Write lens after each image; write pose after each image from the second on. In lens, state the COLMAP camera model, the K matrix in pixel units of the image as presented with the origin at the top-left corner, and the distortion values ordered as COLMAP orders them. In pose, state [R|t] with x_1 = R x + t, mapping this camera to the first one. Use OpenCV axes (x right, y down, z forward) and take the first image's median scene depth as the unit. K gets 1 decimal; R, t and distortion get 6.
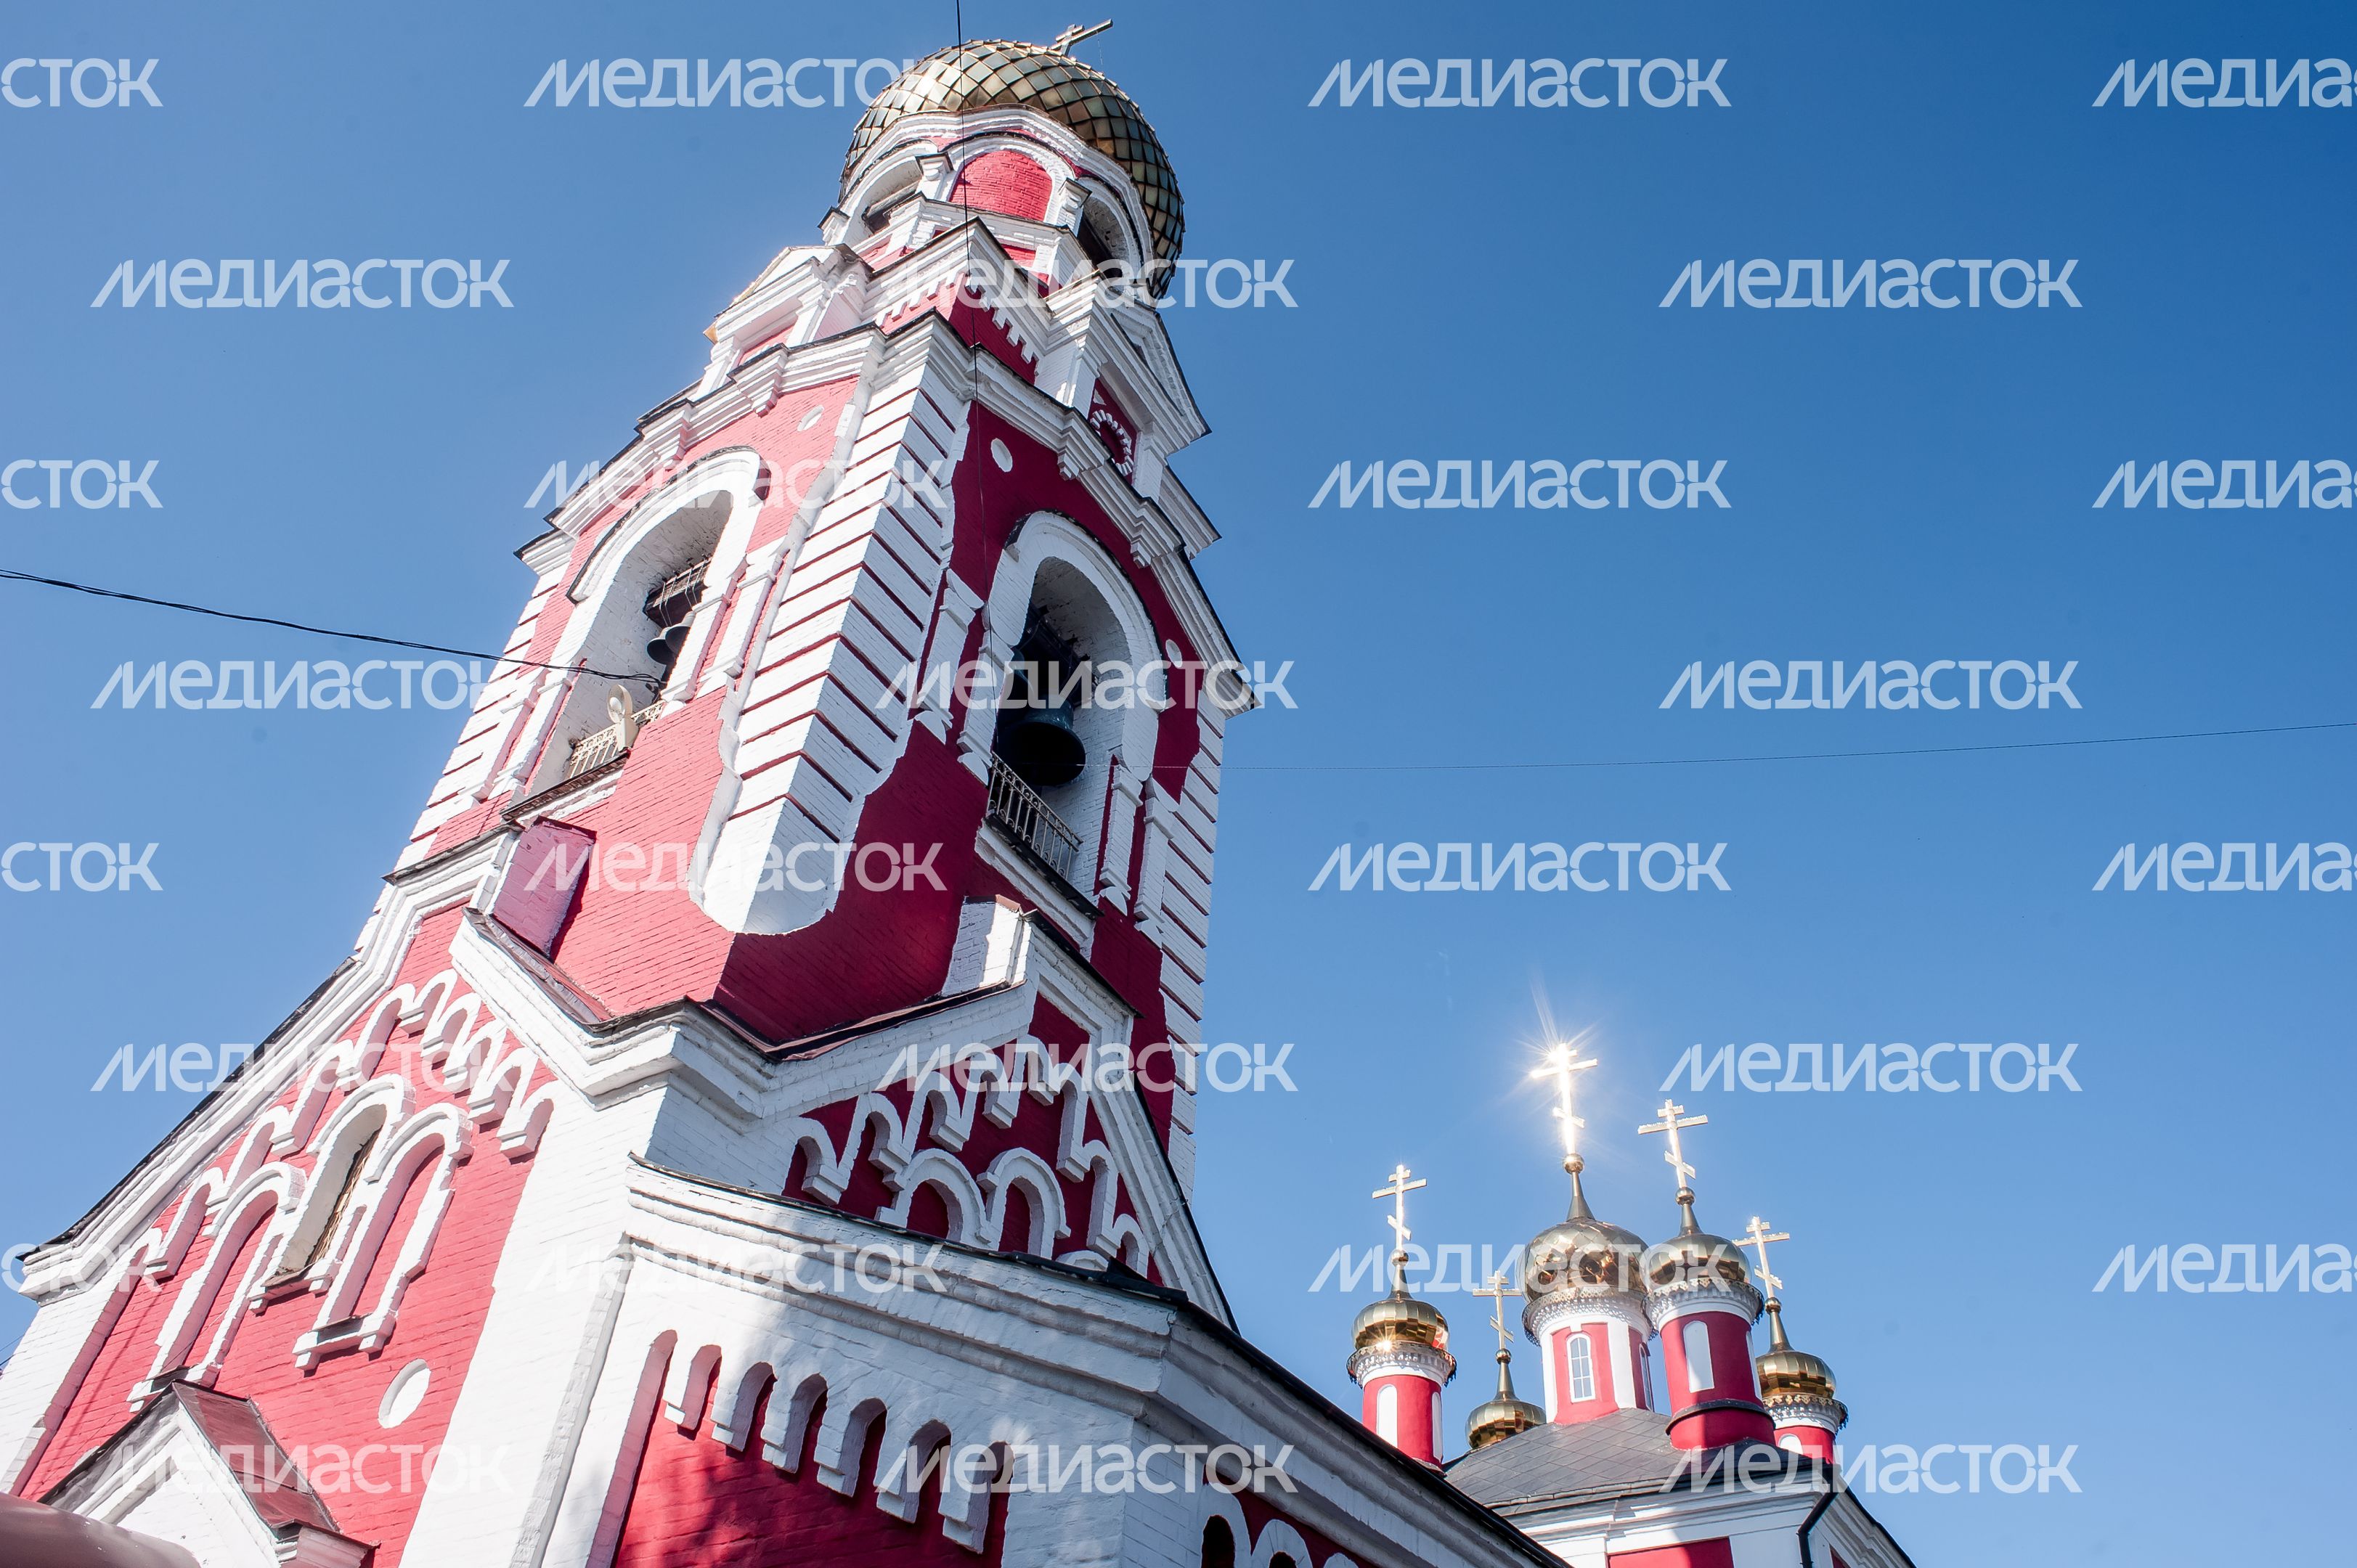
lens RADIAL K [[1628.3, 0, 1236.7], [0, 1628.3, 783.8], [0, 0, 1]] dist [-0.051073, -0.001191]
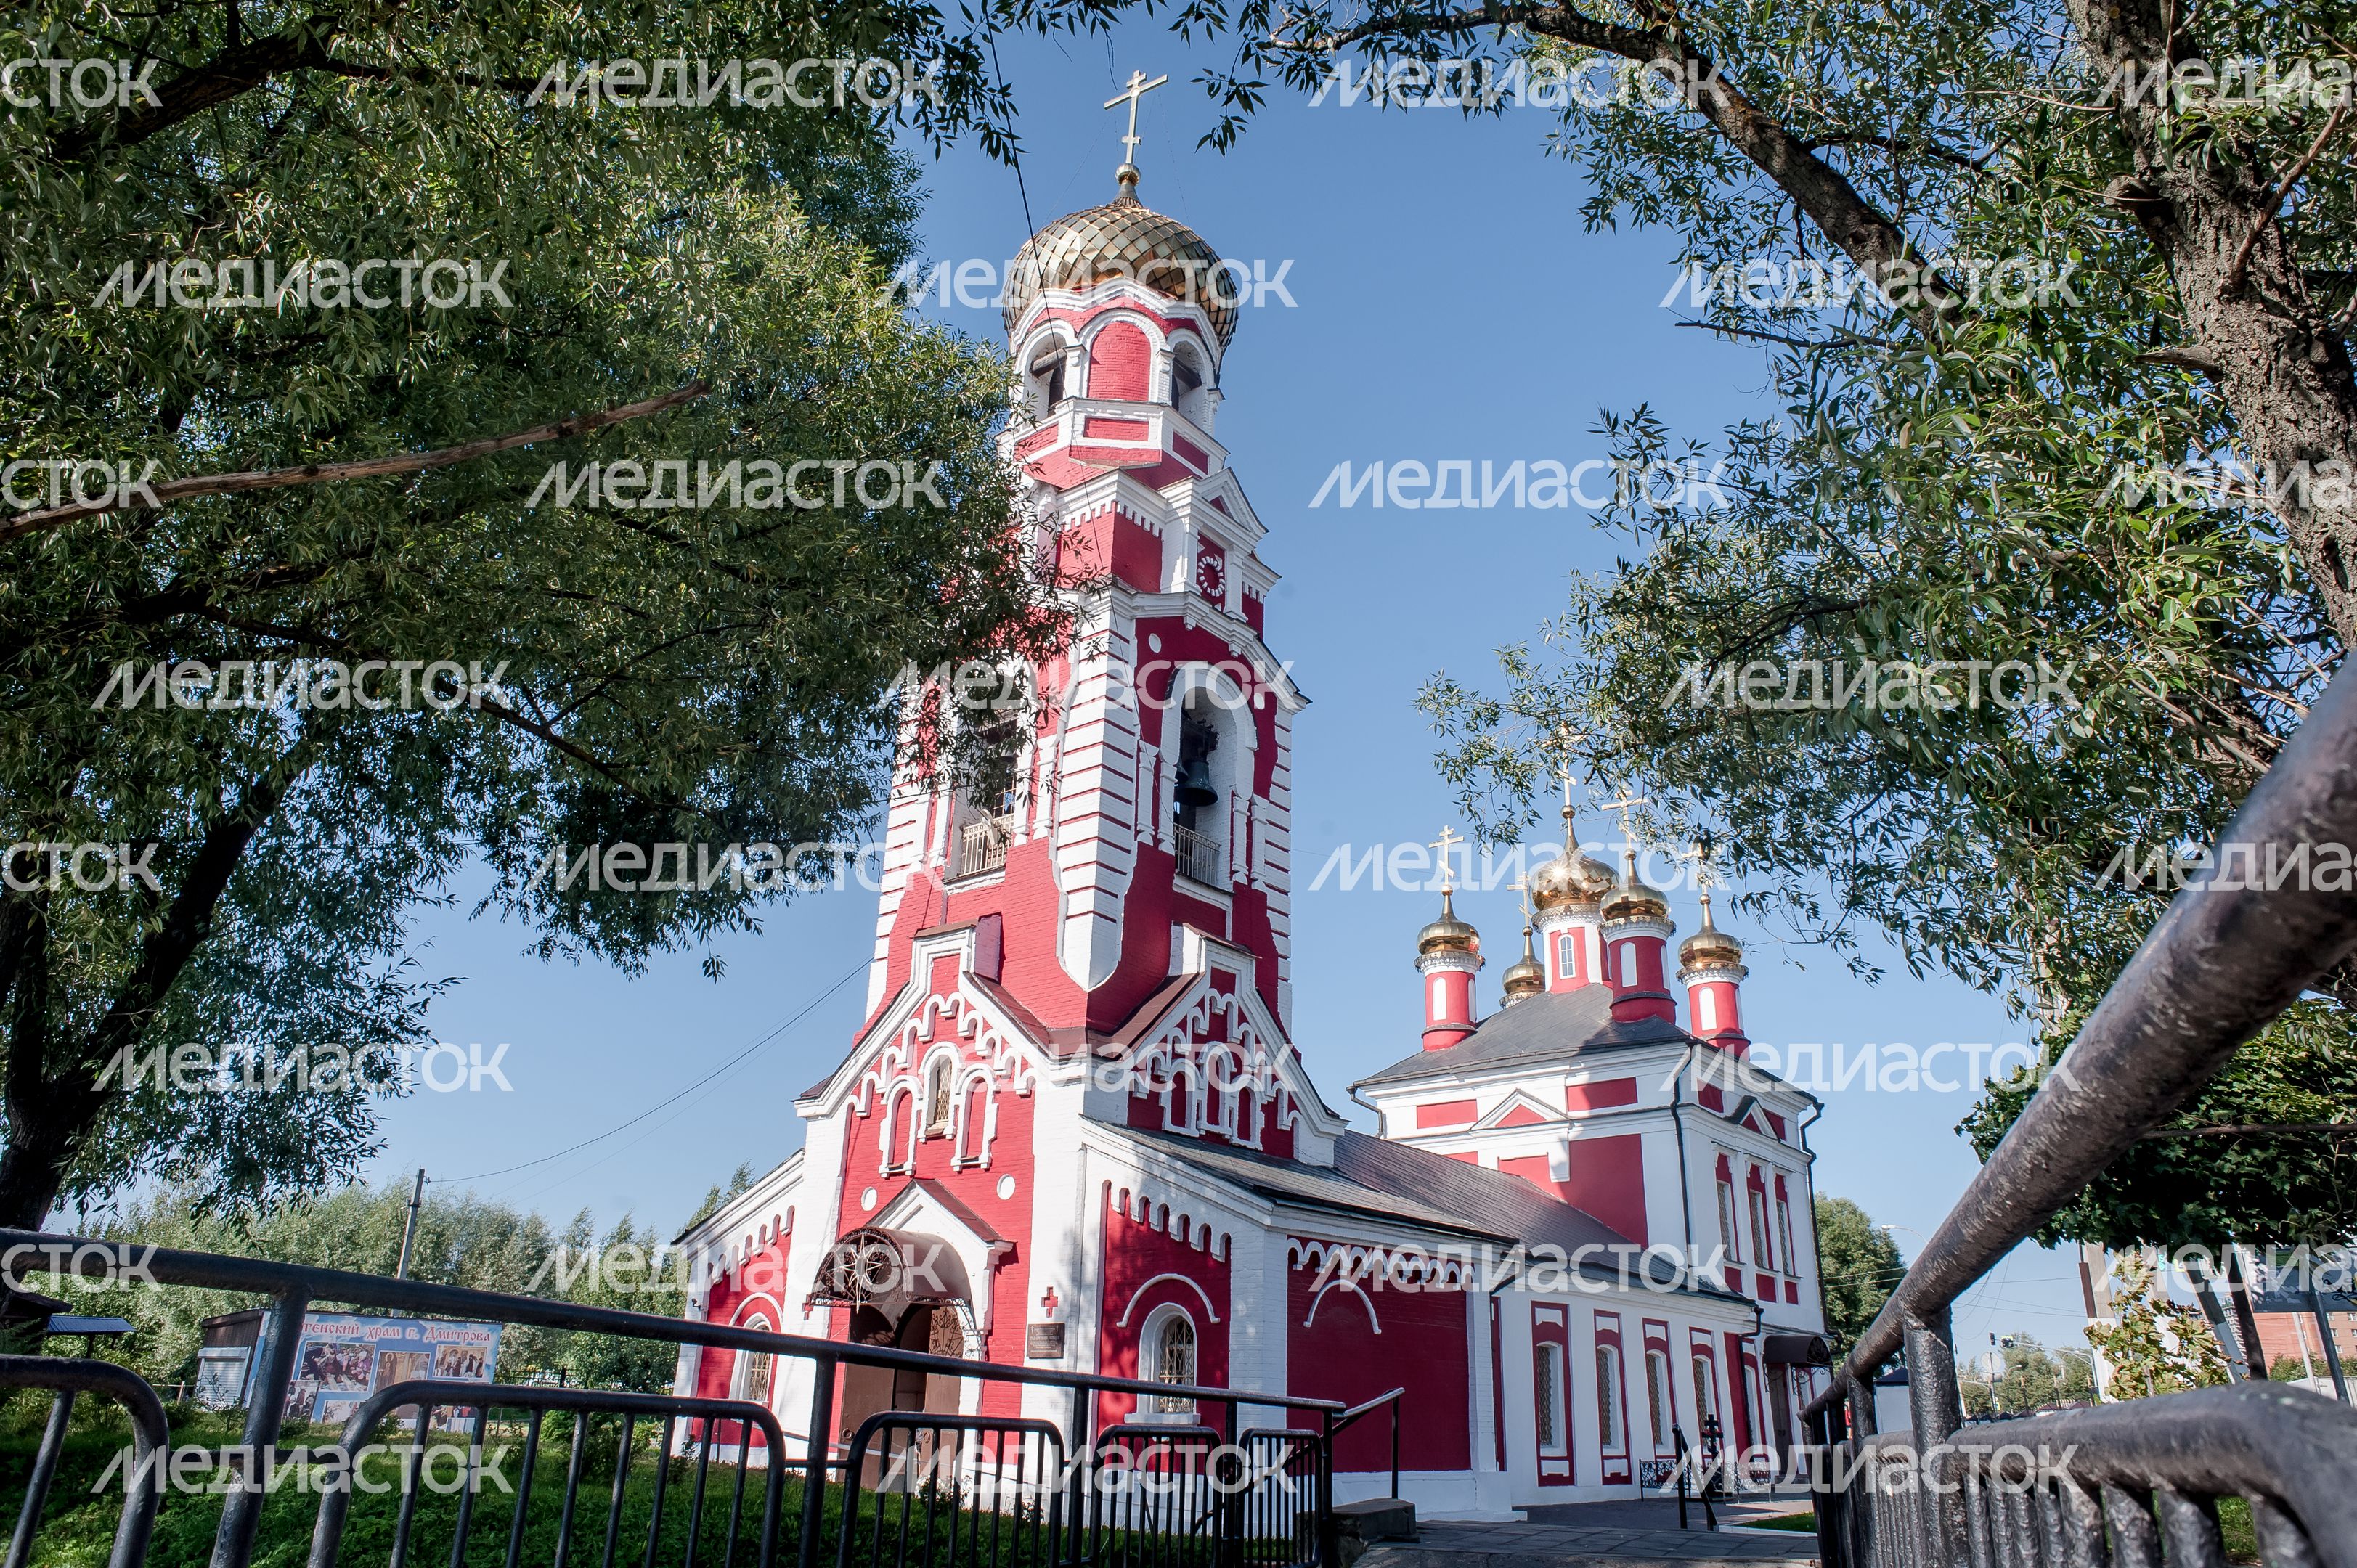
lens RADIAL K [[1628.3, 0, 1236.7], [0, 1628.3, 783.8], [0, 0, 1]] dist [-0.051073, -0.001191]
pose [[0.992962, -0.071391, -0.094499, 0.110739], [0.100226, 0.931622, 0.349336, -0.694373], [0.063098, -0.356349, 0.932220, -0.774465]]
